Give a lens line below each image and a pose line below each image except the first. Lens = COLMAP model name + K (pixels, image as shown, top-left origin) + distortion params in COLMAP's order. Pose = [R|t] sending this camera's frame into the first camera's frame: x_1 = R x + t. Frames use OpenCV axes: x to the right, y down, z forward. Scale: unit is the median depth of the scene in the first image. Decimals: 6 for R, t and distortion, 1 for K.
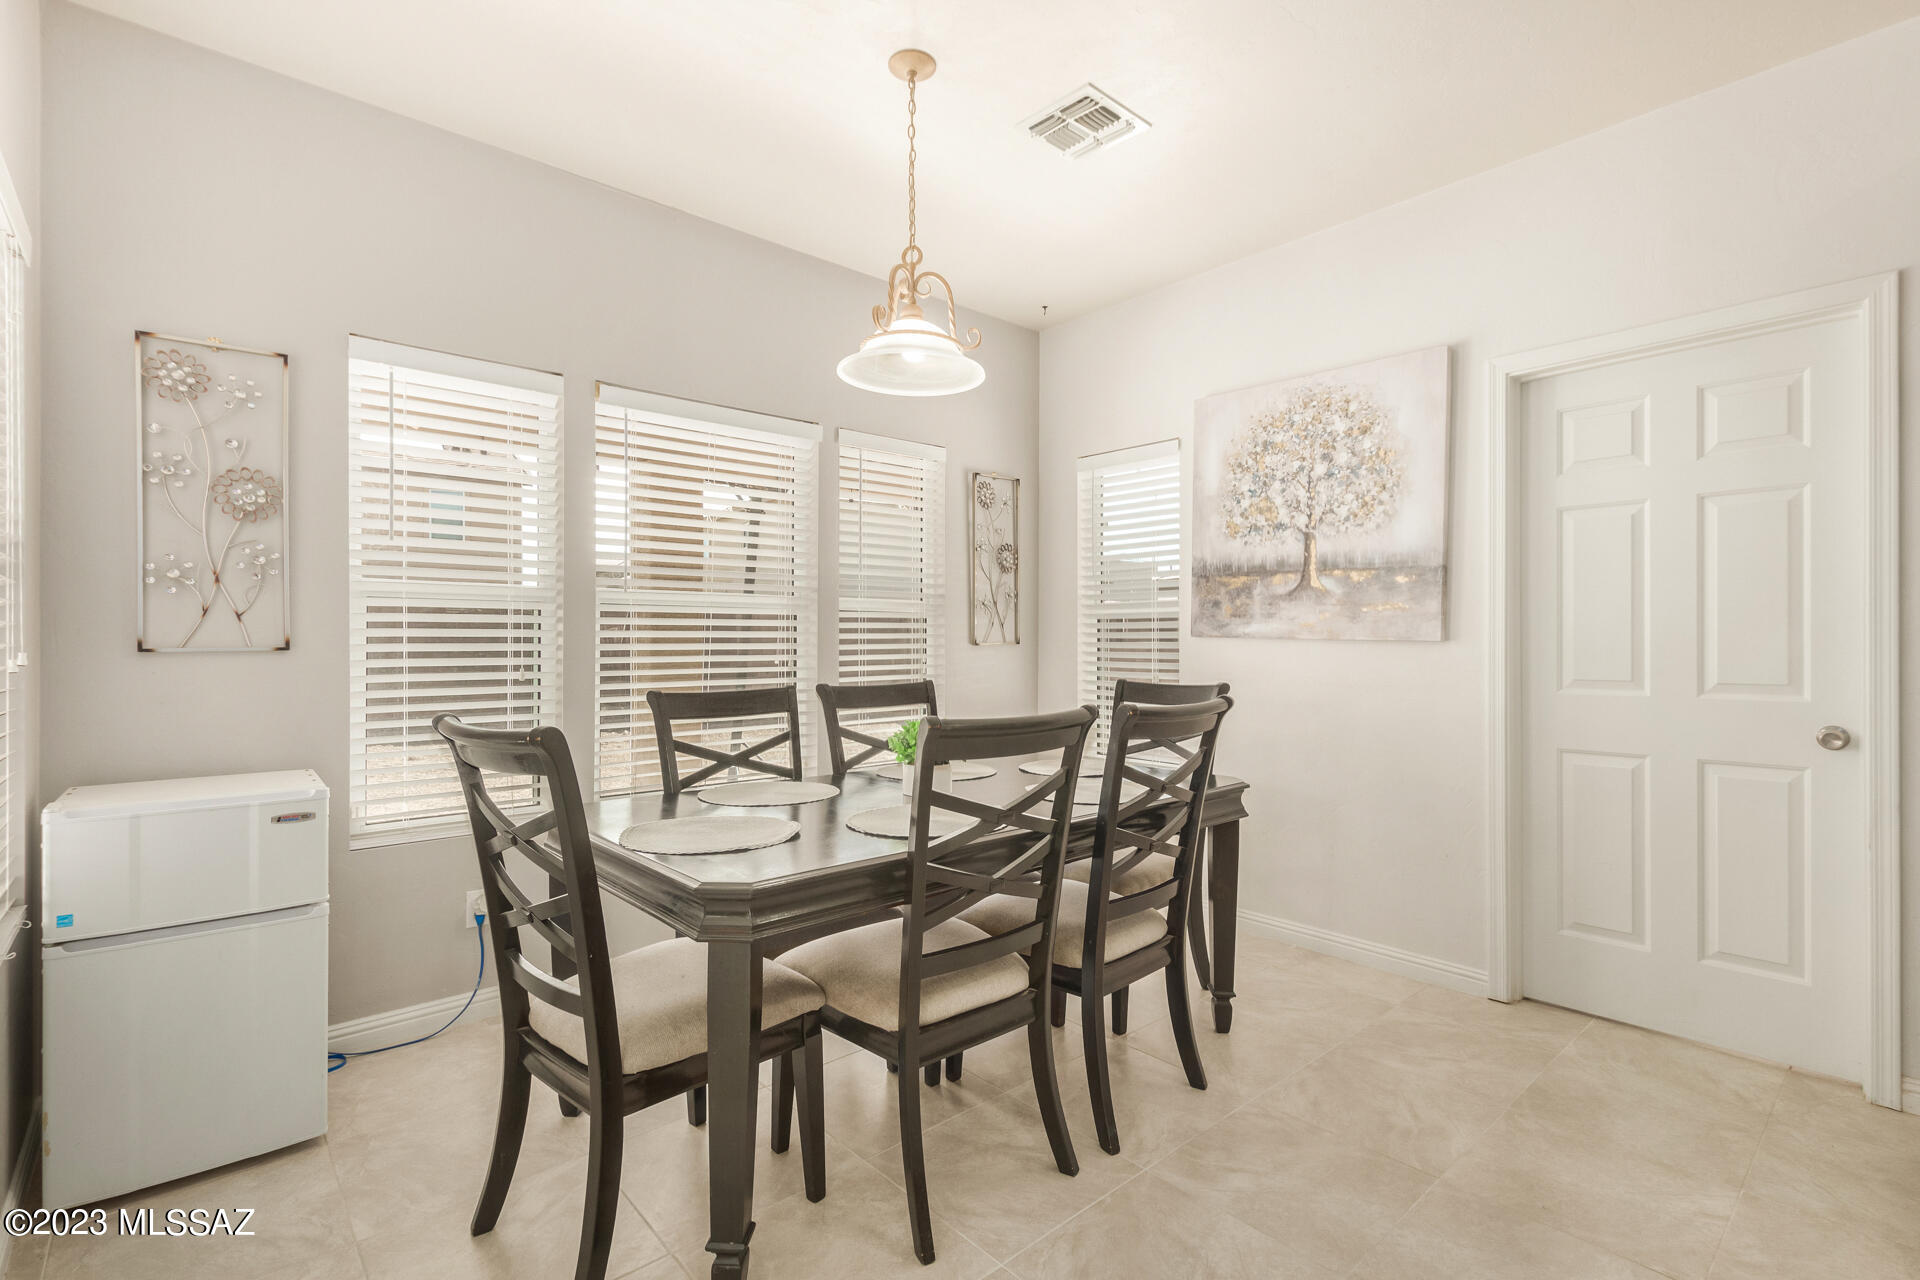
lens RADIAL K [[880.3, 0, 961.0], [0, 880.3, 644.3], [0, 0, 1]] dist [0.002527, 0.000221]
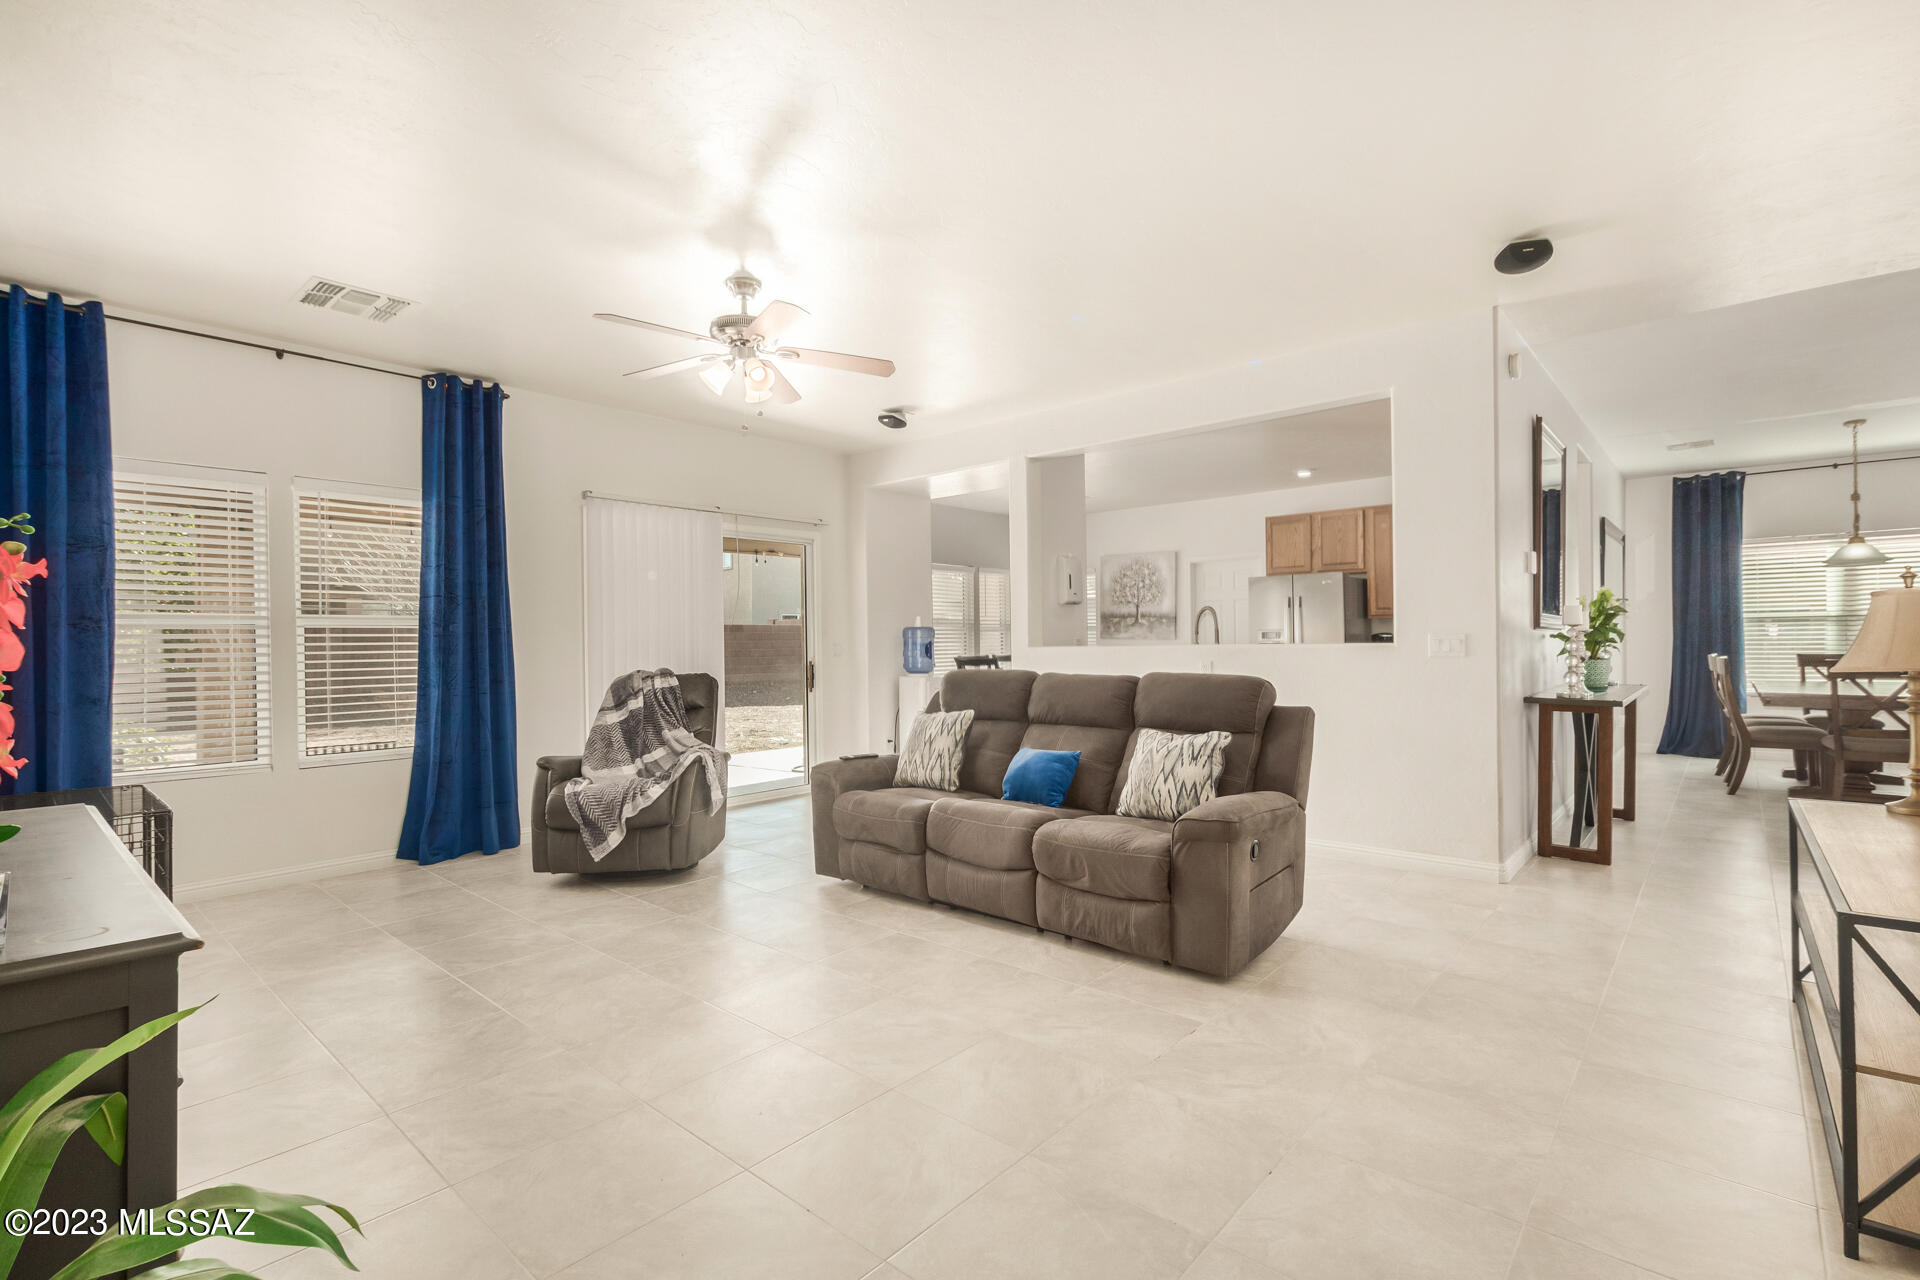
lens RADIAL K [[880.3, 0, 961.0], [0, 880.3, 644.3], [0, 0, 1]] dist [0.002527, 0.000221]
pose [[0.990374, -0.014619, 0.137644, -0.650519], [0.014765, 0.999891, -0.000042, 0.004031], [-0.137628, 0.002074, 0.990482, -1.983486]]
